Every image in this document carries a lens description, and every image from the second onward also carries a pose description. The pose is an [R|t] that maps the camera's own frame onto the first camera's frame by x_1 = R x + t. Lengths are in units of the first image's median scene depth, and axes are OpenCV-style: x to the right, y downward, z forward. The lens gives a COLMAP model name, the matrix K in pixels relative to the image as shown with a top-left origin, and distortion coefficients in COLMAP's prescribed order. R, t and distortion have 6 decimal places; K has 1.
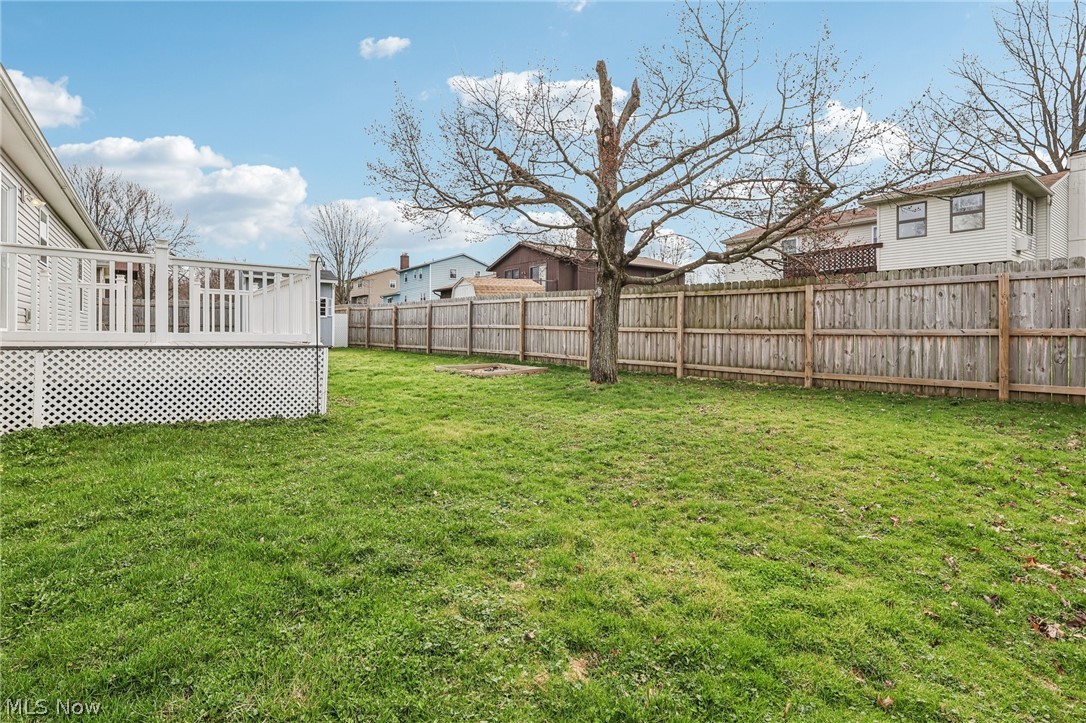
lens RADIAL K [[530.4, 0, 541.0], [0, 530.4, 337.7], [0, 0, 1]] dist [0.020945, 0.000169]
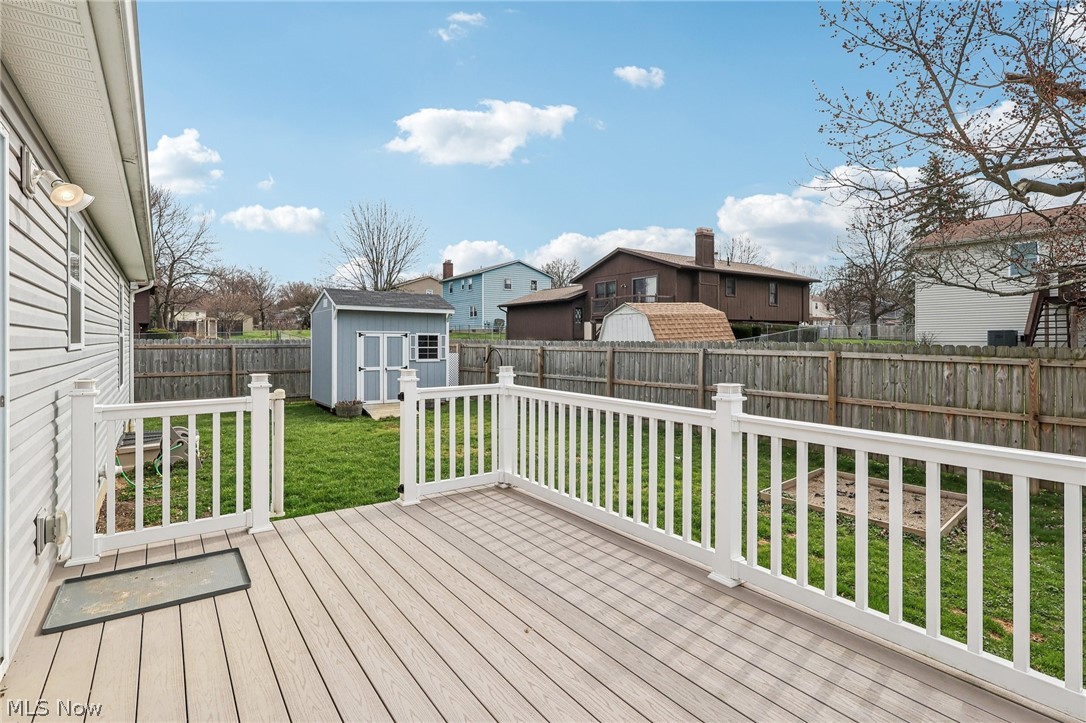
lens RADIAL K [[554.9, 0, 543.3], [0, 554.9, 347.3], [0, 0, 1]] dist [0.024761, -0.000258]
pose [[0.999601, -0.006101, -0.027569, -0.126365], [0.006261, 0.999964, 0.005727, -0.031285], [0.027533, -0.005897, 0.999603, 0.132294]]
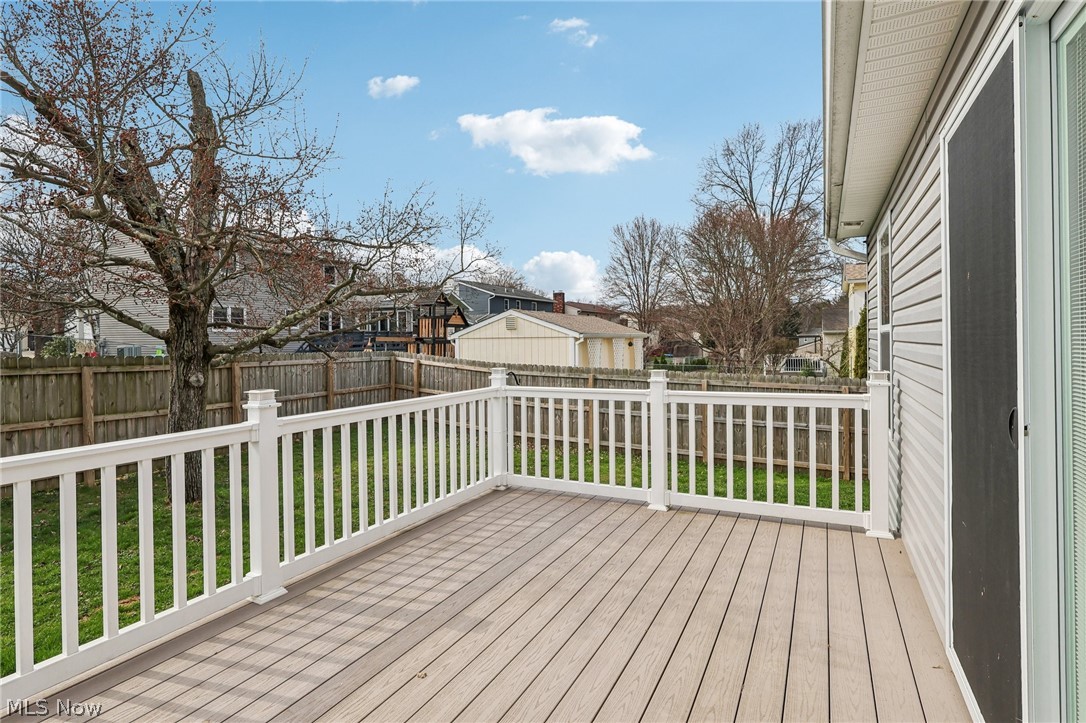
lens RADIAL K [[554.9, 0, 543.3], [0, 554.9, 347.3], [0, 0, 1]] dist [0.024761, -0.000258]
pose [[-0.455033, -0.007061, 0.890447, -0.429528], [0.007635, 0.999901, 0.011831, -0.034736], [-0.890442, 0.012182, -0.454934, 0.533569]]
